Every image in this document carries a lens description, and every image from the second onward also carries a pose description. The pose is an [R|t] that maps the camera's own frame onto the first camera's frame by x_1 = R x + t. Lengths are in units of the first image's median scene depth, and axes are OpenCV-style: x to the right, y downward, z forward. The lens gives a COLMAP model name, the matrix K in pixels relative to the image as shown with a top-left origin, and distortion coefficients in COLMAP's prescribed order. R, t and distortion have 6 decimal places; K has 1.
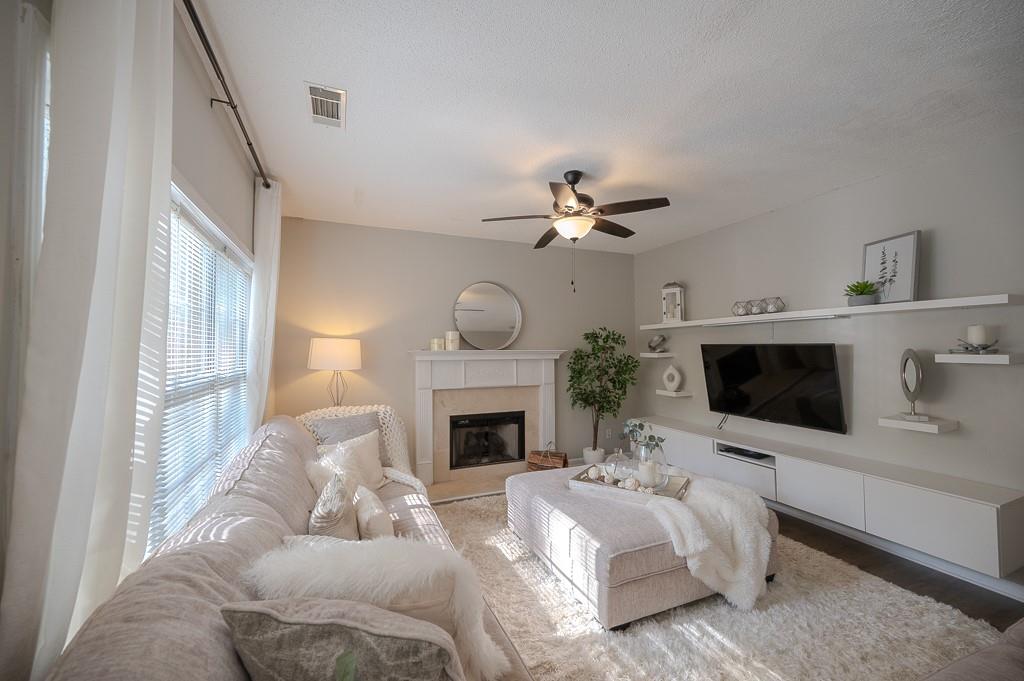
lens RADIAL K [[404.3, 0, 508.7], [0, 404.3, 337.0], [0, 0, 1]] dist [0.004529, -0.000896]
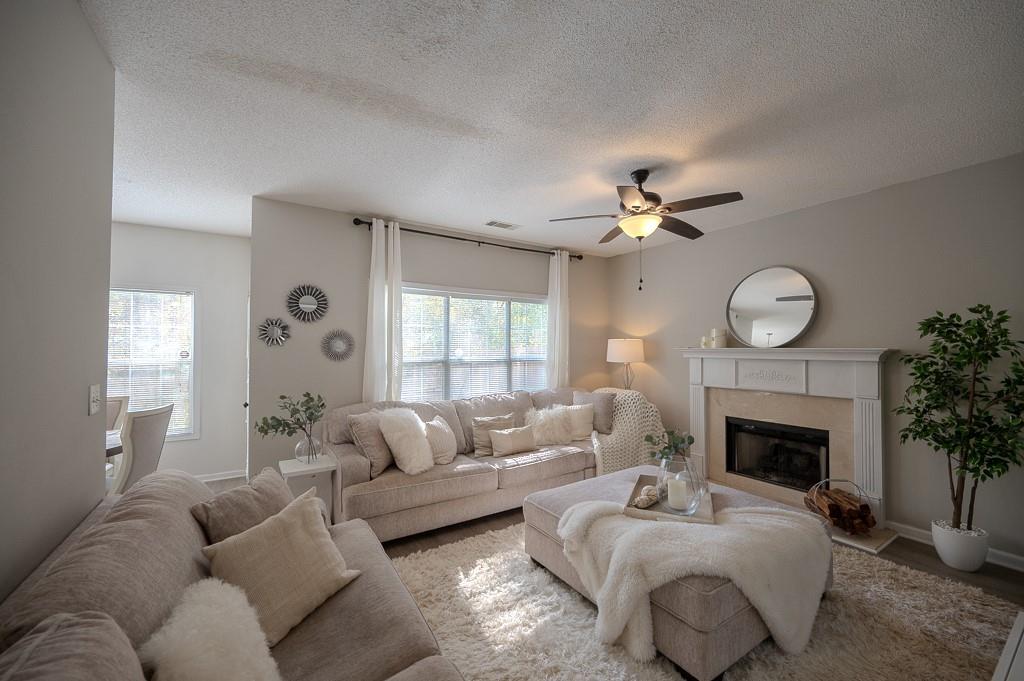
lens RADIAL K [[404.3, 0, 511.8], [0, 404.3, 342.3], [0, 0, 1]] dist [0.004529, -0.000896]
pose [[0.199706, -0.011587, -0.979787, 0.684896], [0.028645, 0.999572, -0.005983, 0.010068], [0.979437, -0.026871, 0.199952, 0.308407]]
